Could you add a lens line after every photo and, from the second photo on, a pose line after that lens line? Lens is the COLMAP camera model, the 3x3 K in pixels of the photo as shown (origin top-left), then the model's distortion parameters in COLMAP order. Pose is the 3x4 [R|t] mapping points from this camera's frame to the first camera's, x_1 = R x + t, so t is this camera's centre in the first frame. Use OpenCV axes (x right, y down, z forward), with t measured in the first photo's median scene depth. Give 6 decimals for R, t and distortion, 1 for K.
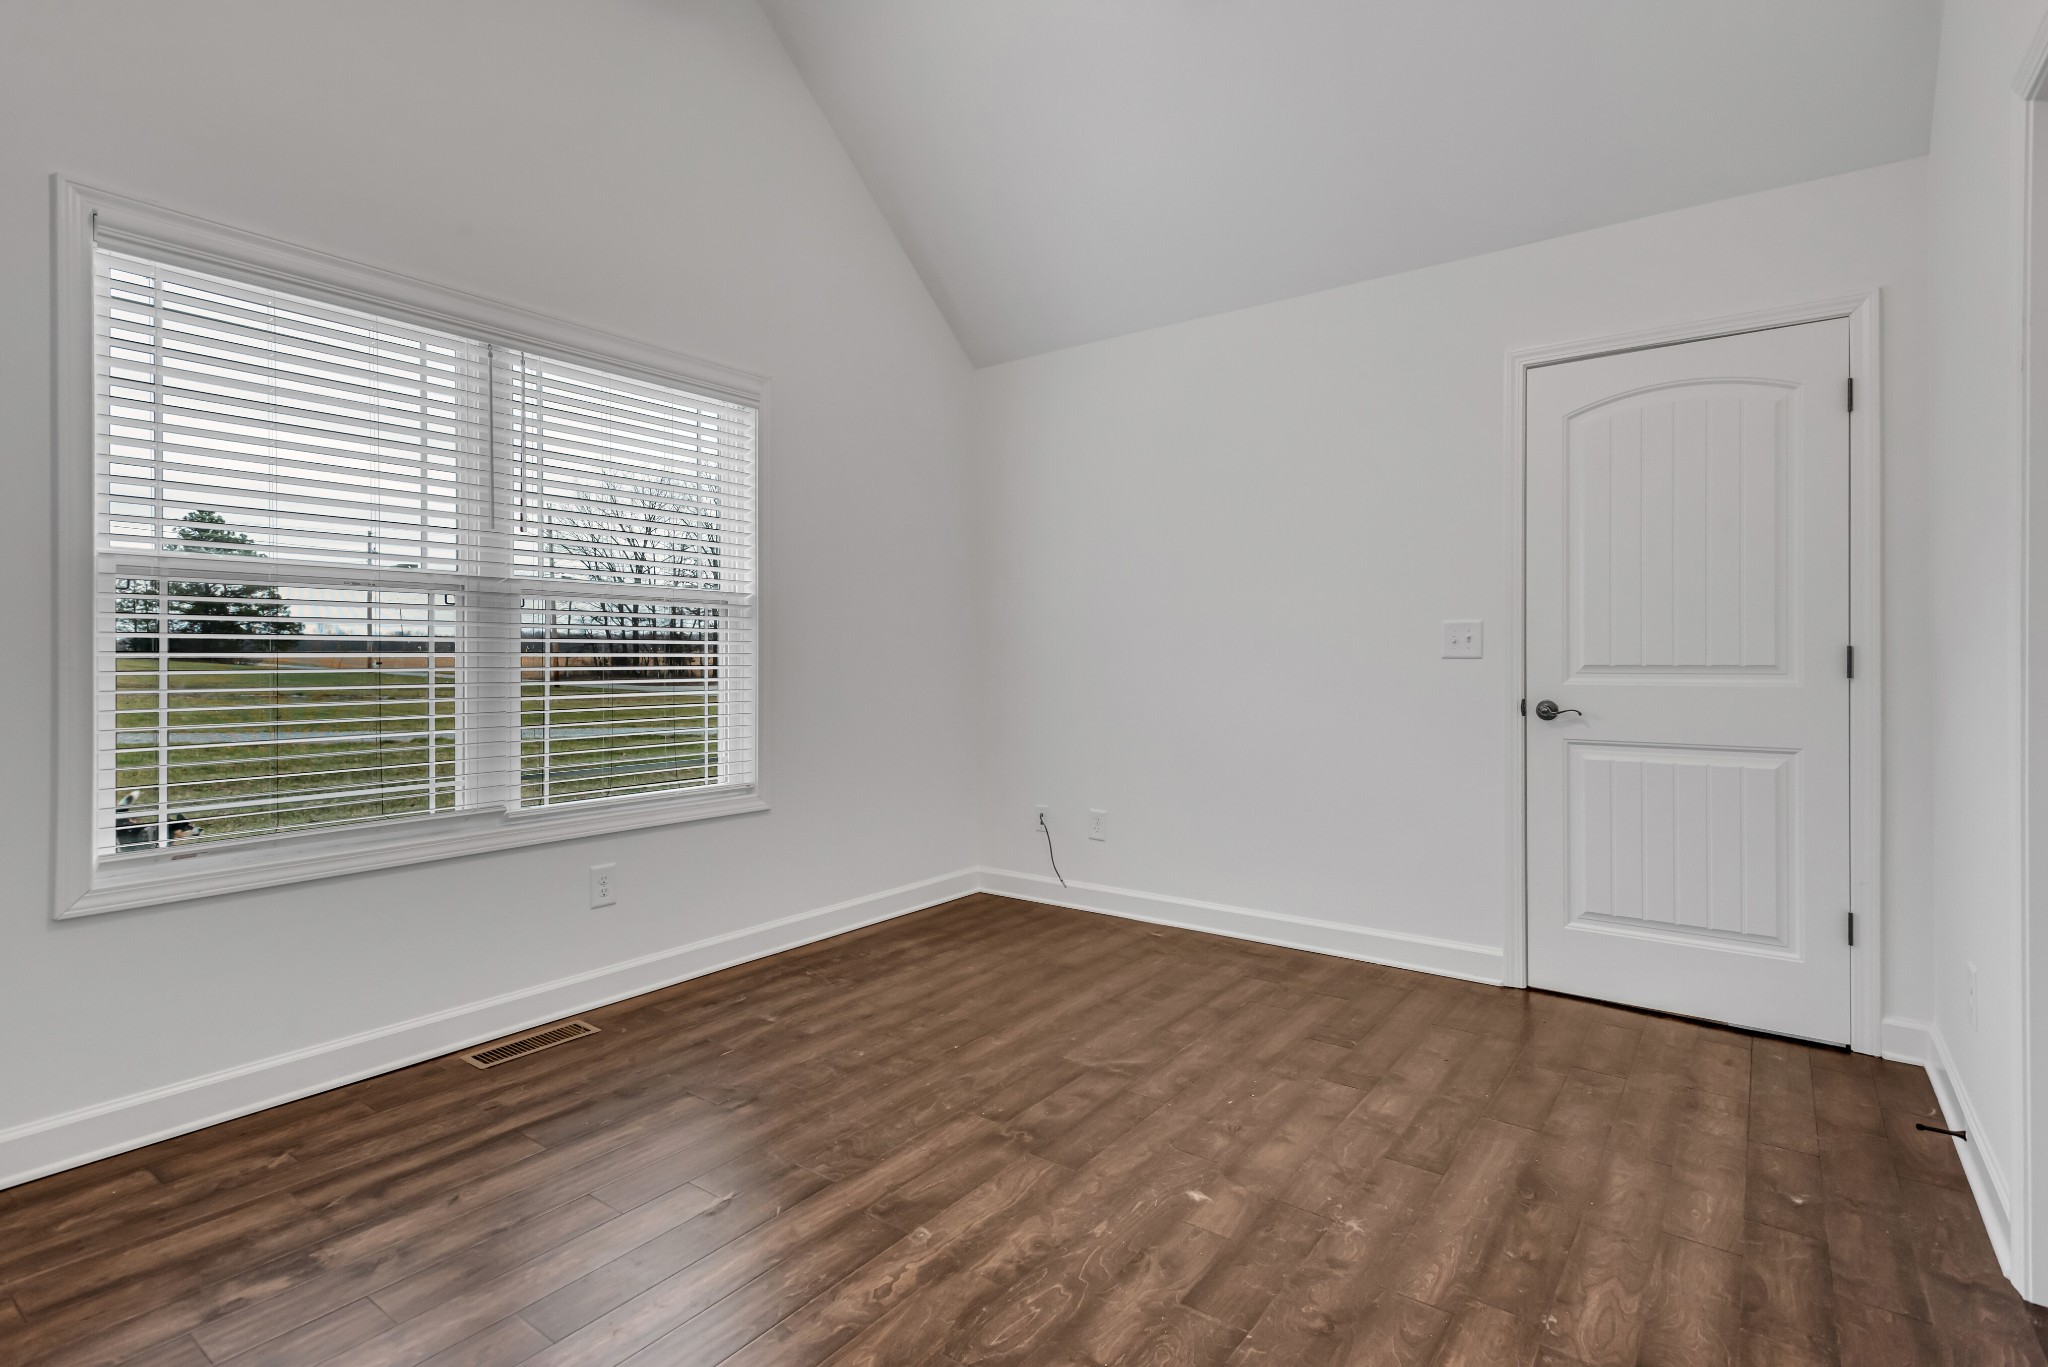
lens RADIAL K [[966.0, 0, 1018.4], [0, 966.0, 661.2], [0, 0, 1]] dist [0.018112, -0.005706]
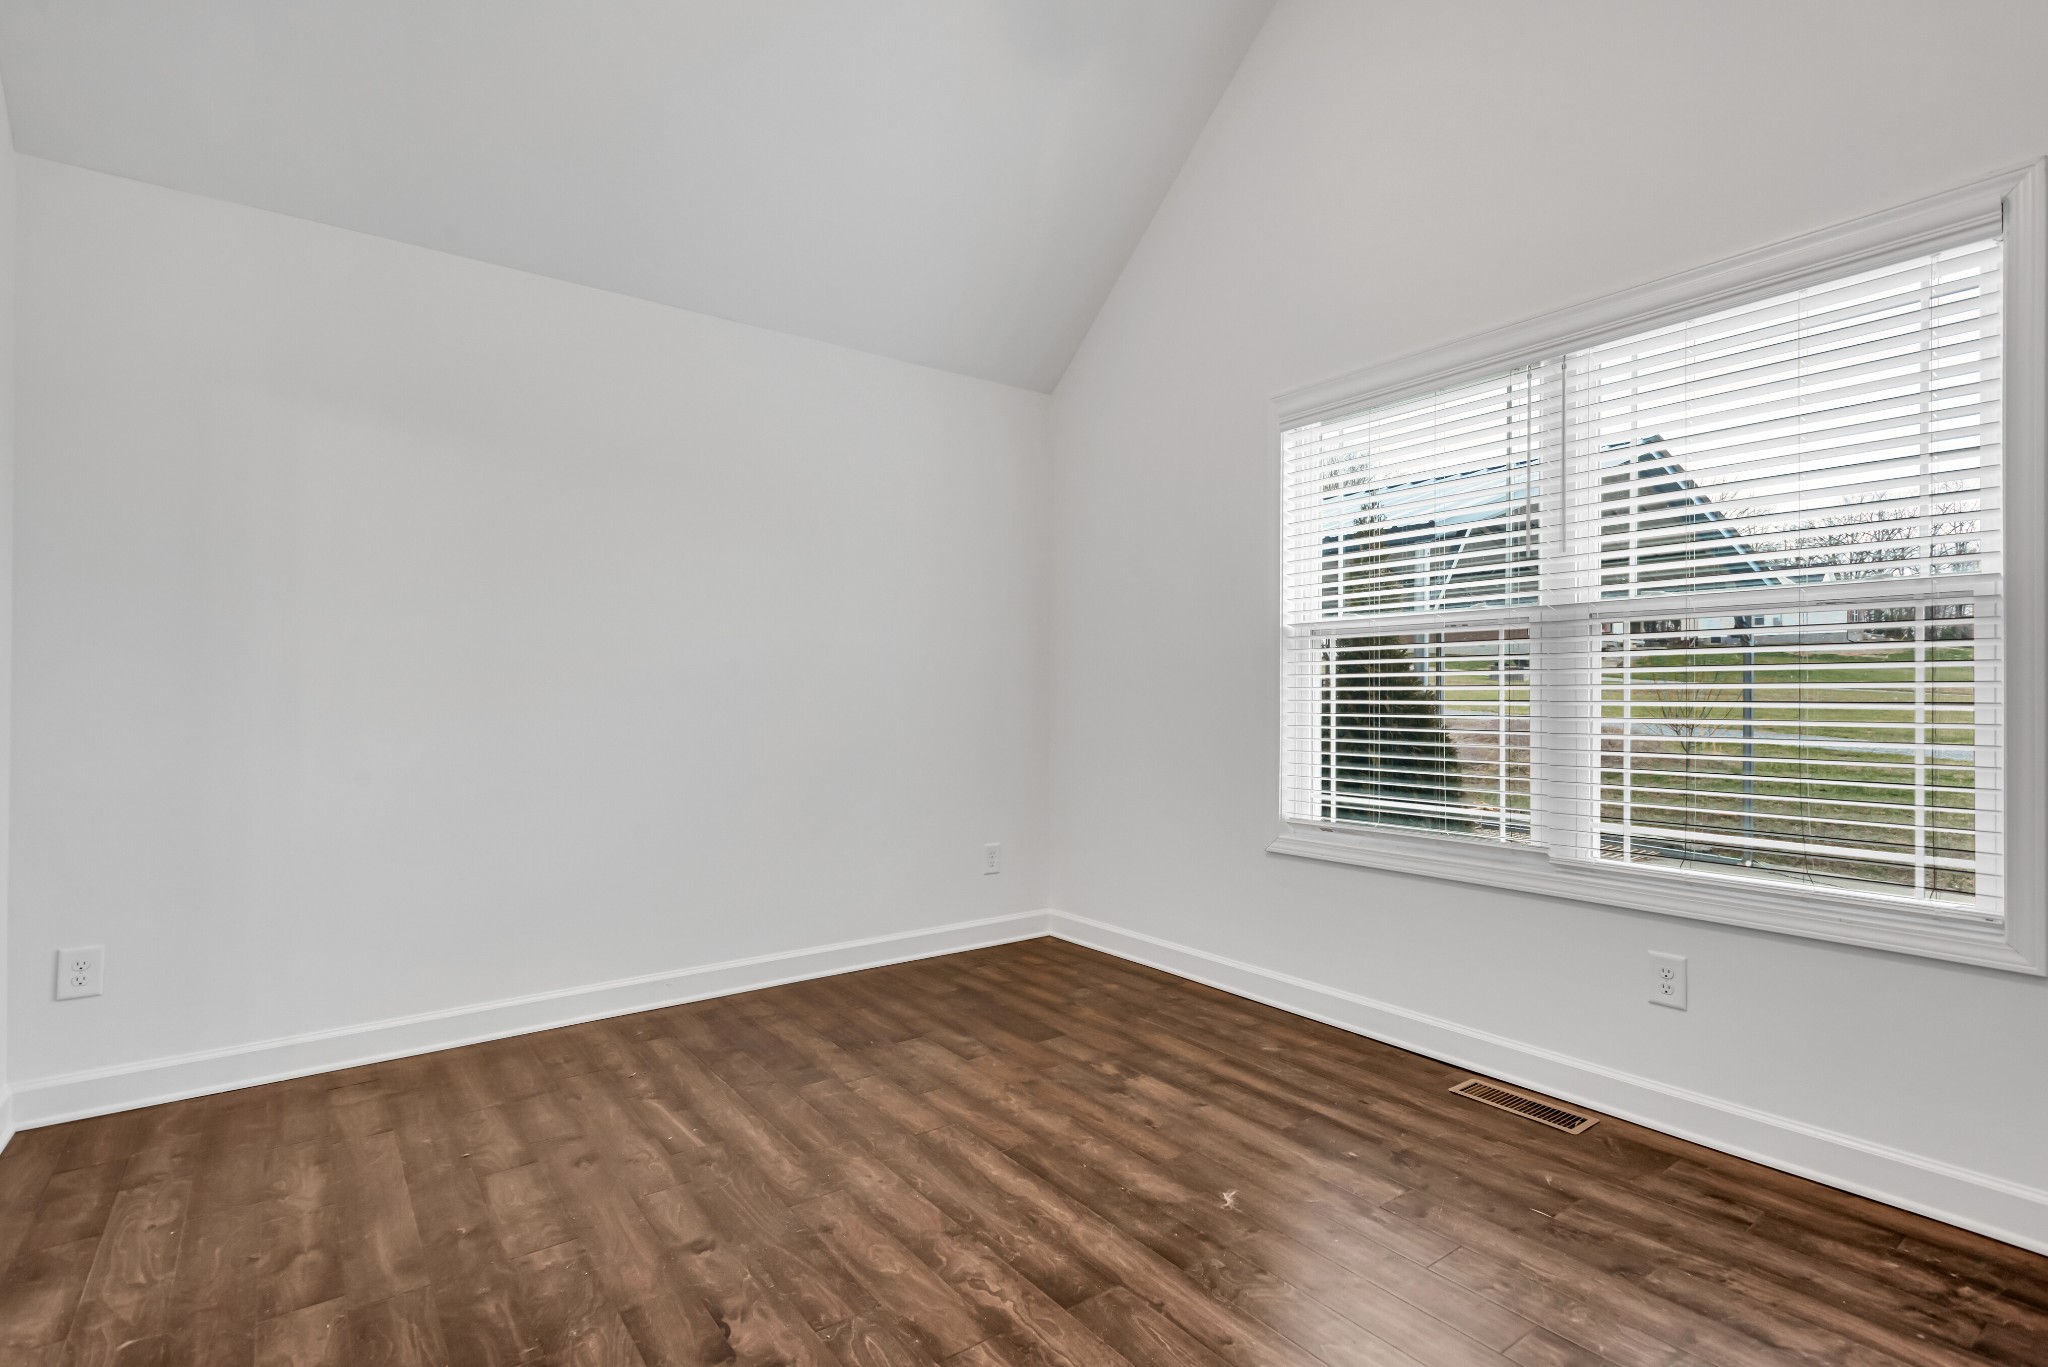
lens RADIAL K [[966.0, 0, 1033.3], [0, 966.0, 682.6], [0, 0, 1]] dist [0.018112, -0.005706]
pose [[-0.252363, -0.004656, -0.967622, 0.525754], [-0.002596, 0.999988, -0.004135, -0.005774], [0.967629, 0.001468, -0.252372, 0.790160]]
